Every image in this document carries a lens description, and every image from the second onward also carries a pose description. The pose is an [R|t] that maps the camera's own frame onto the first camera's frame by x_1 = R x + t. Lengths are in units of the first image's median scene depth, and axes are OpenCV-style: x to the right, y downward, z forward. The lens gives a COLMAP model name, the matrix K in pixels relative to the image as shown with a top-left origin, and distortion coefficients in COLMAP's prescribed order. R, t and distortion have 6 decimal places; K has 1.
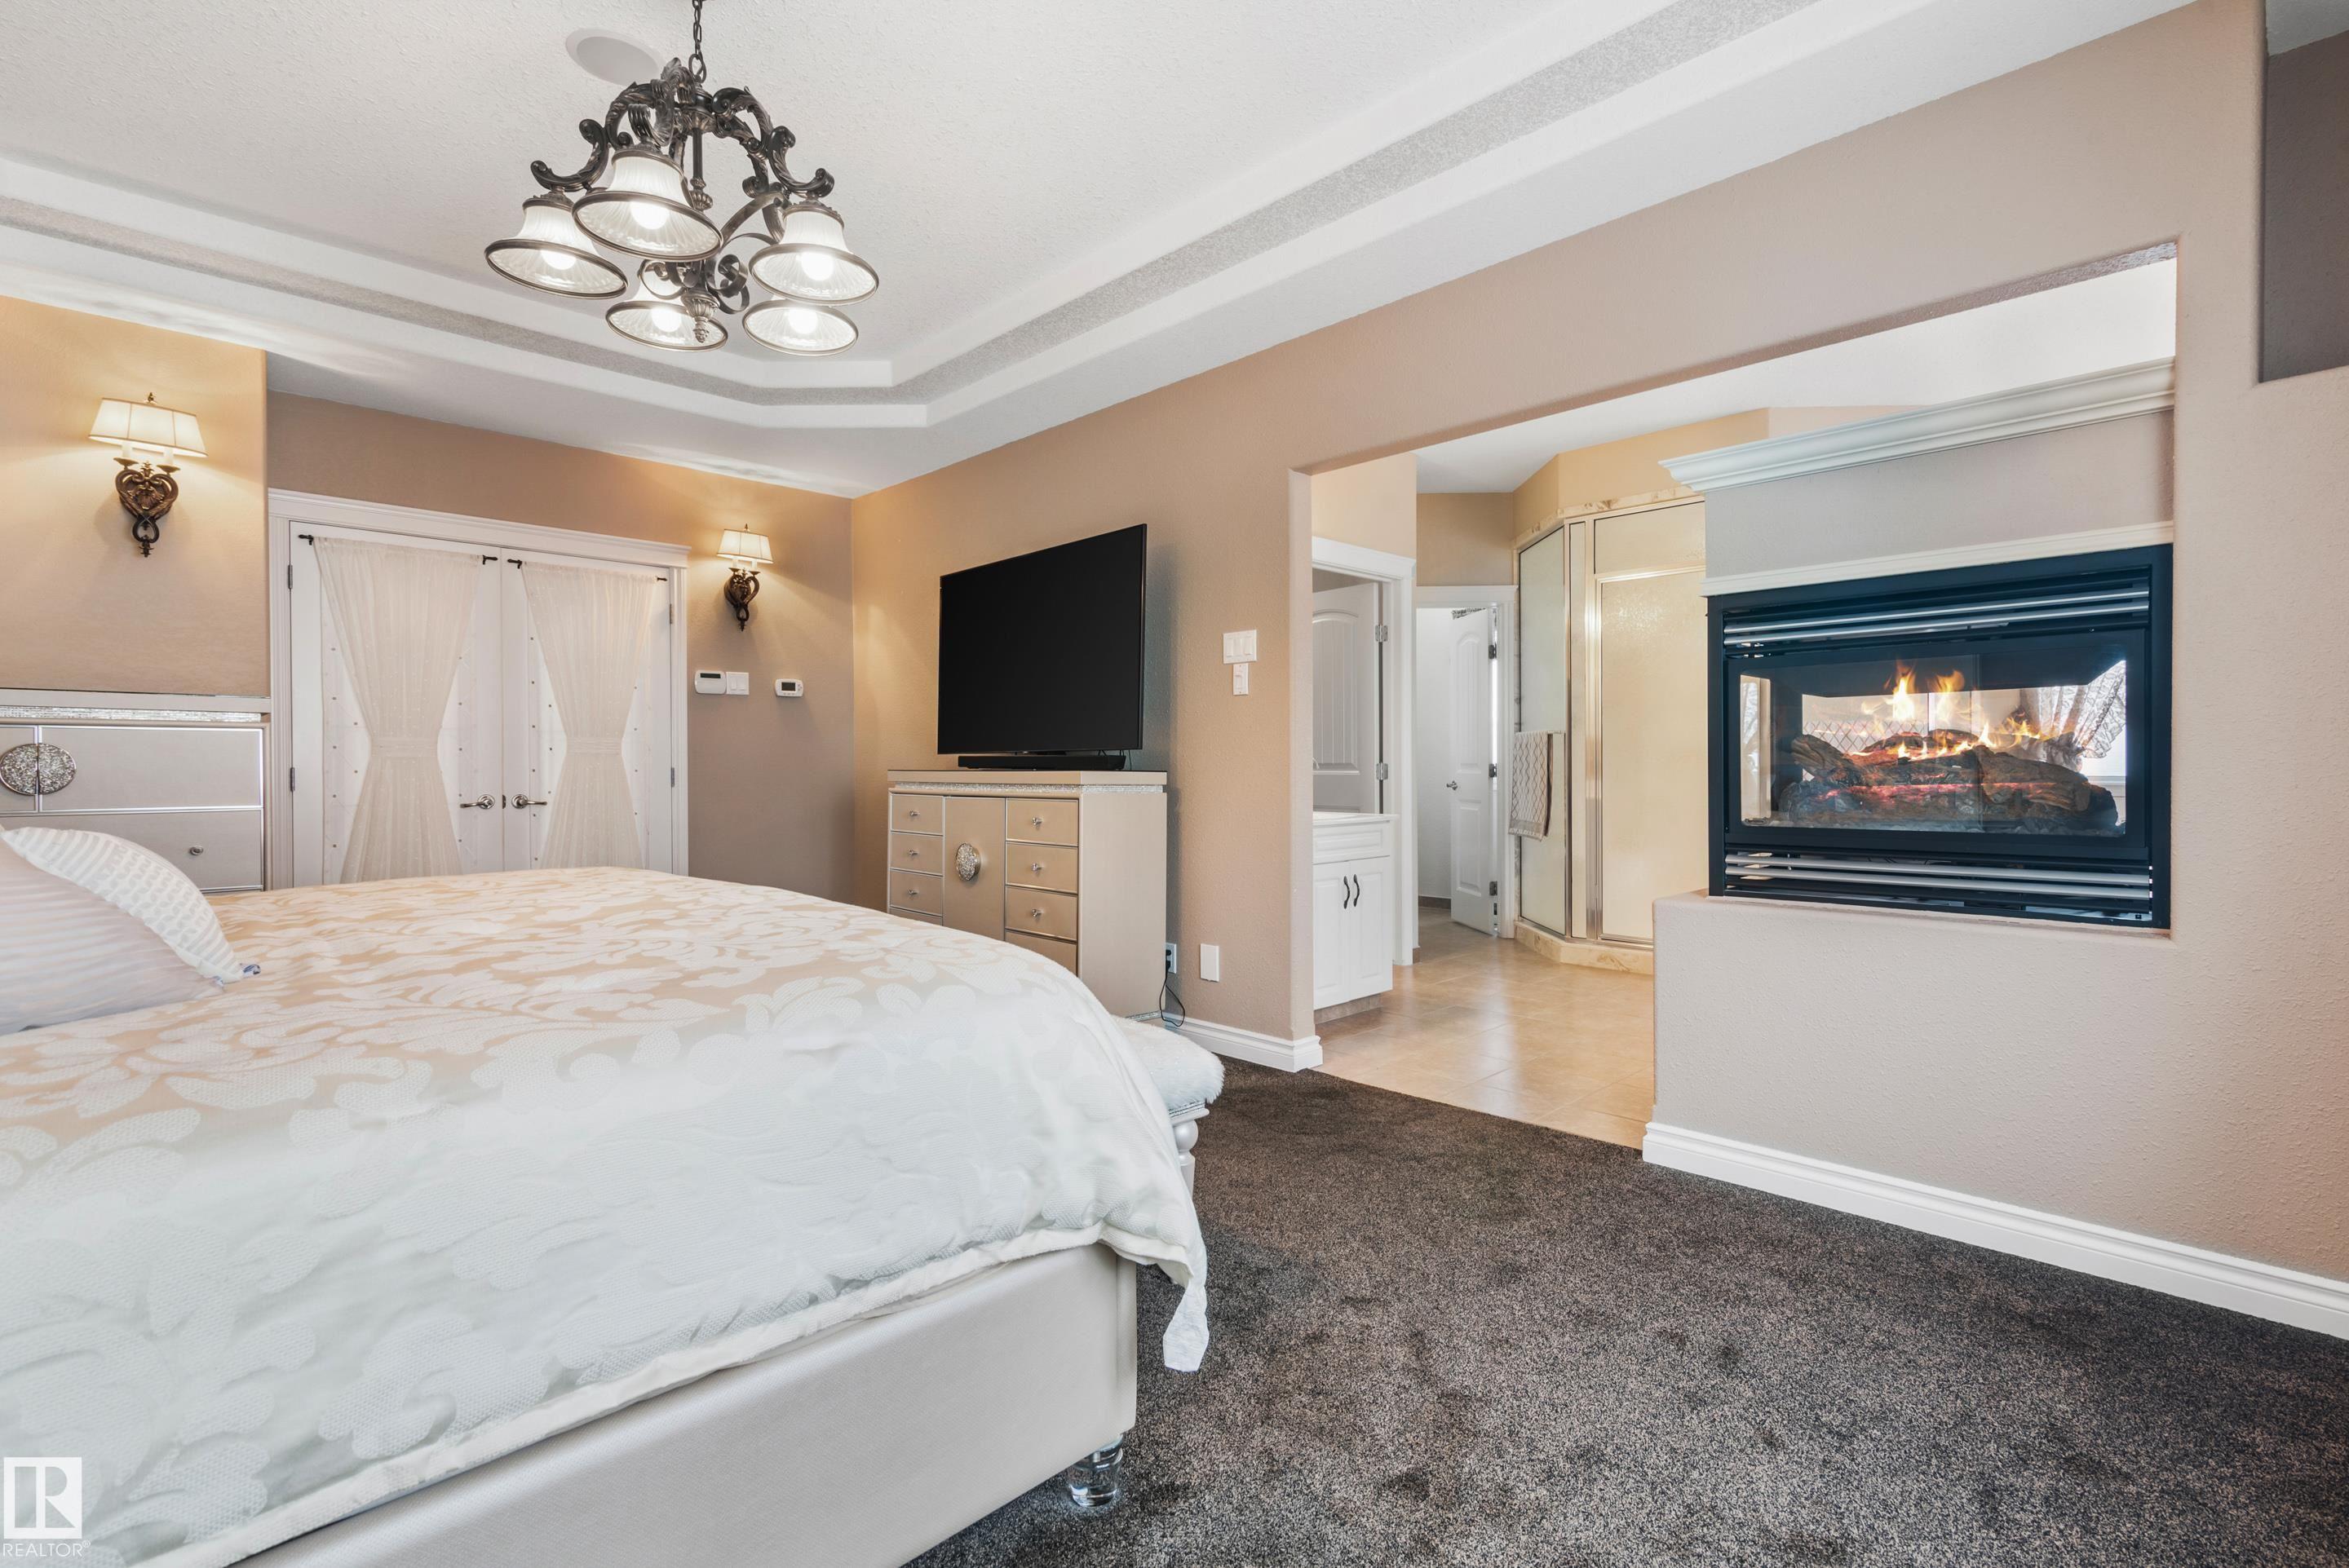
lens RADIAL K [[1080.0, 0, 1177.6], [0, 1080.0, 768.2], [0, 0, 1]] dist [0.015362, -0.002030]
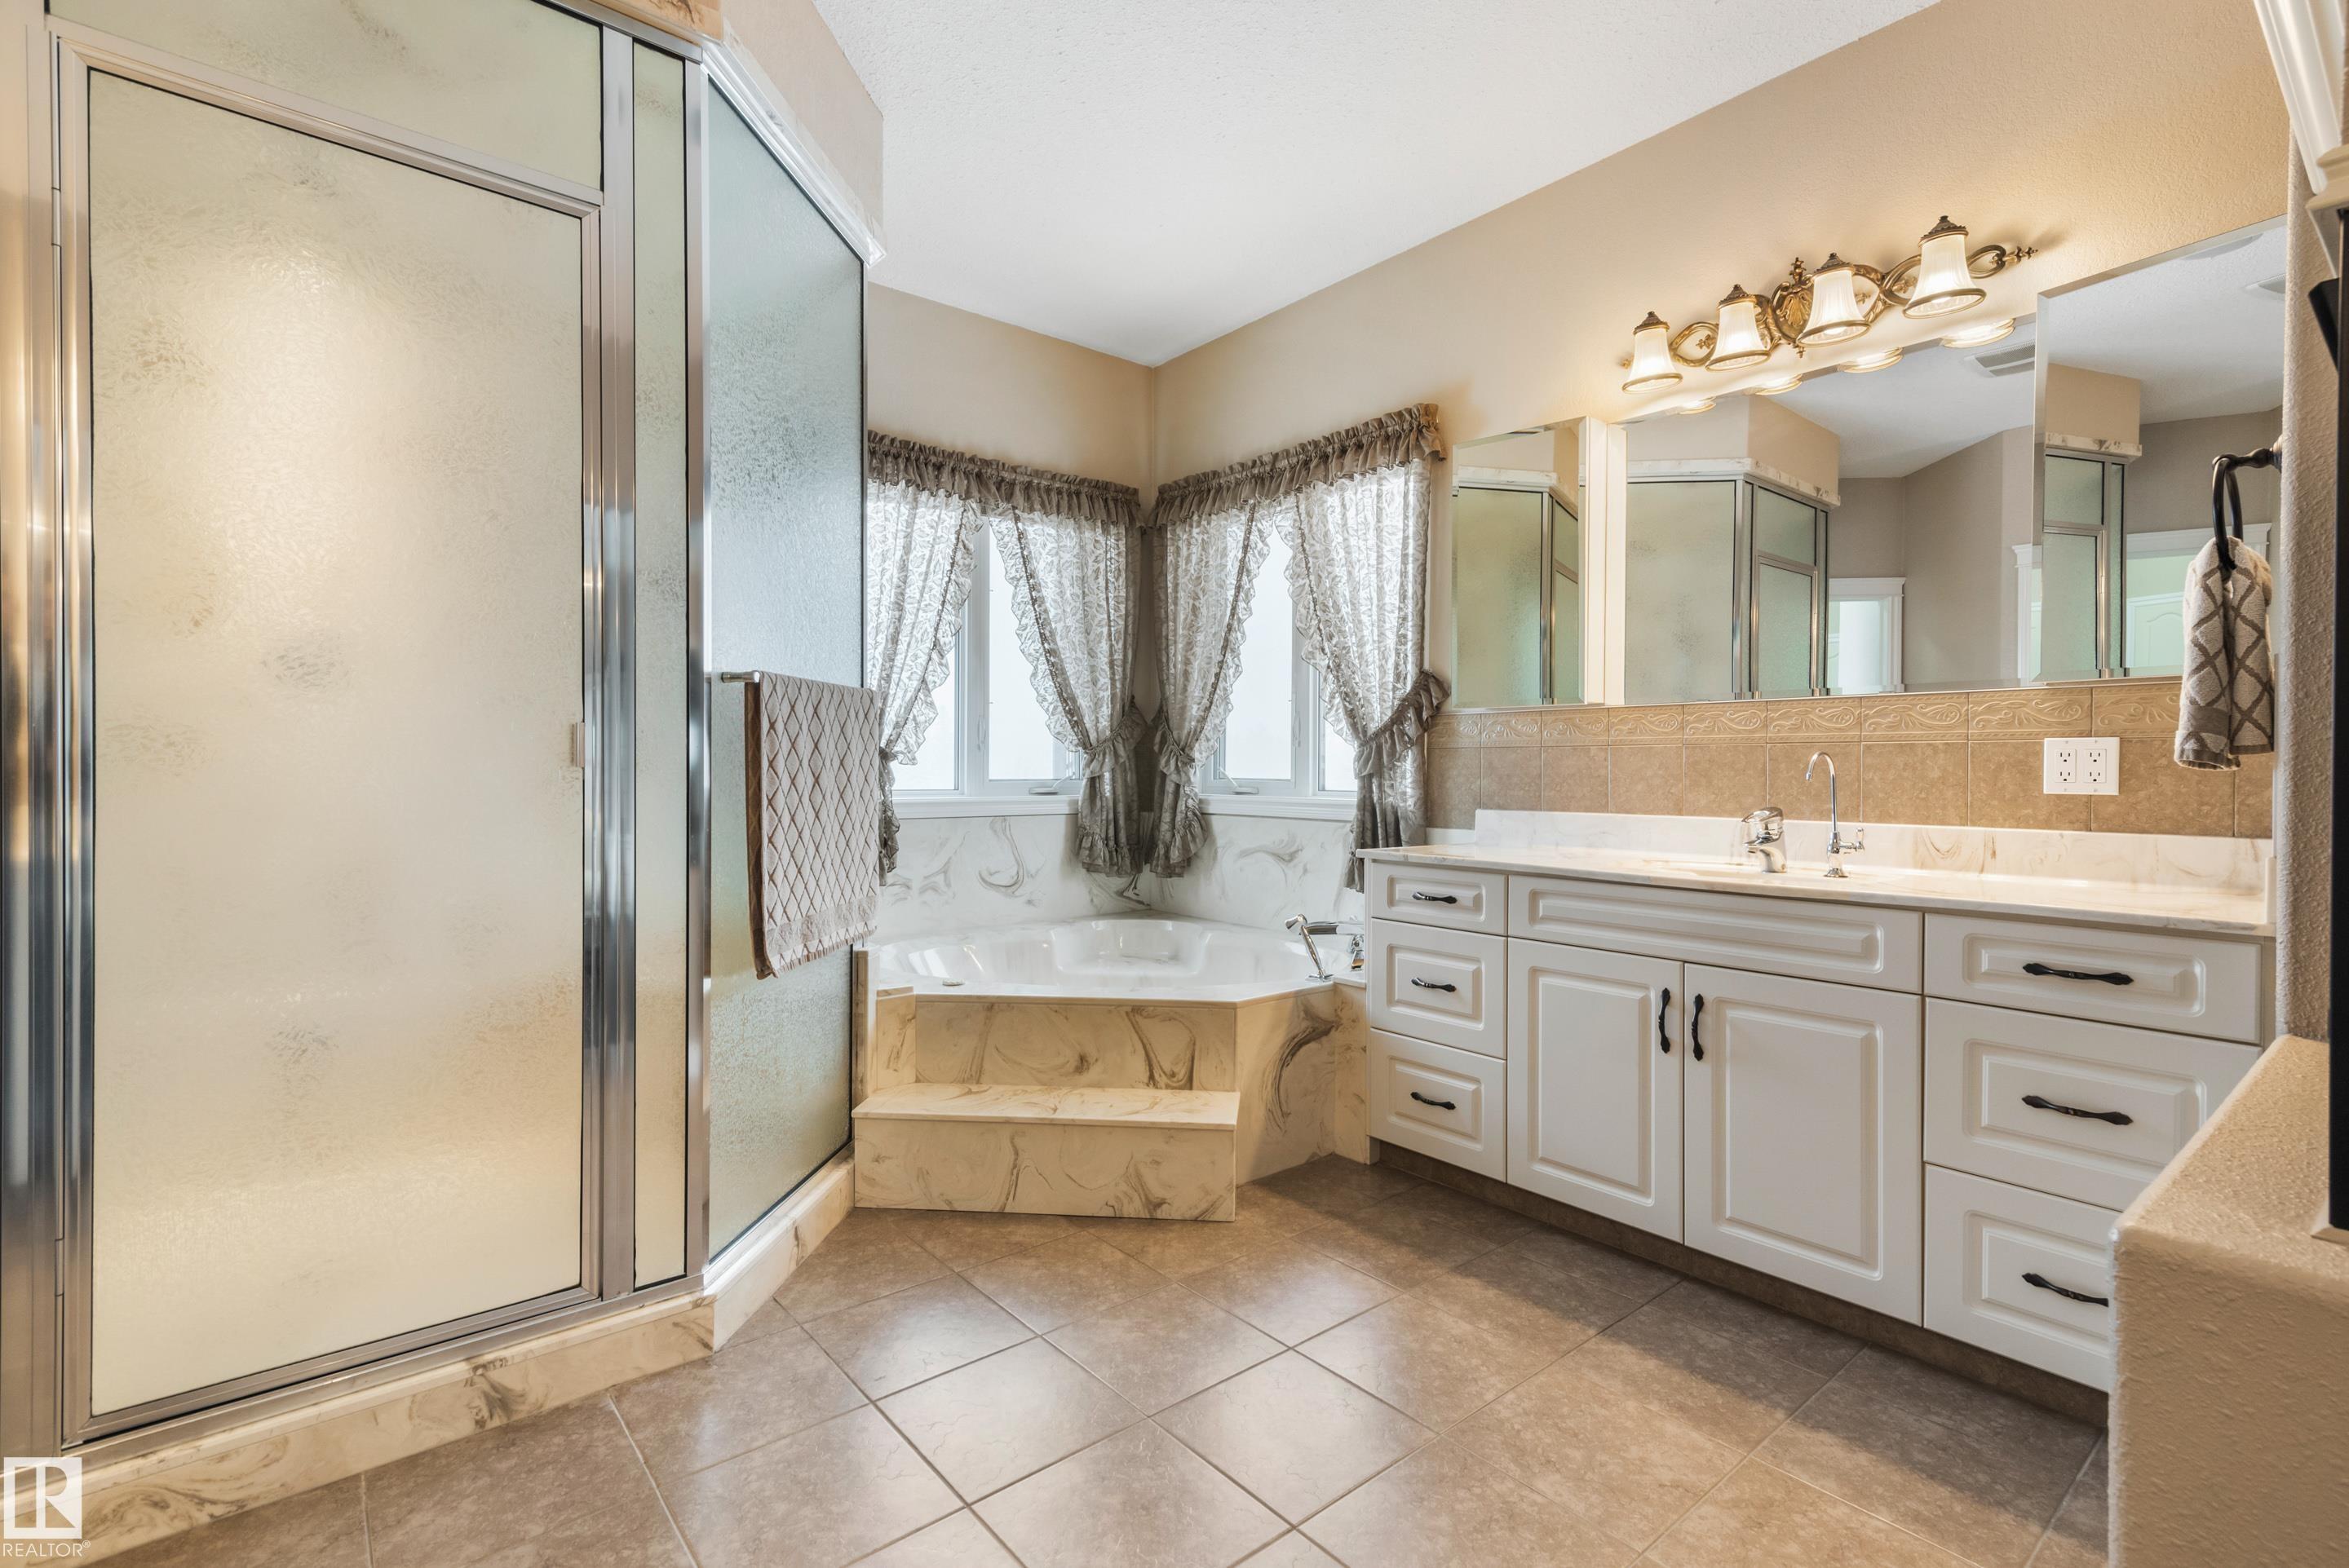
lens RADIAL K [[1080.0, 0, 1179.8], [0, 1080.0, 775.6], [0, 0, 1]] dist [0.015362, -0.002030]
pose [[0.081747, 0.000379, 0.996653, 0.139847], [-0.004494, 0.999990, -0.000011, -0.002499], [-0.996643, -0.004478, 0.081748, 0.667339]]
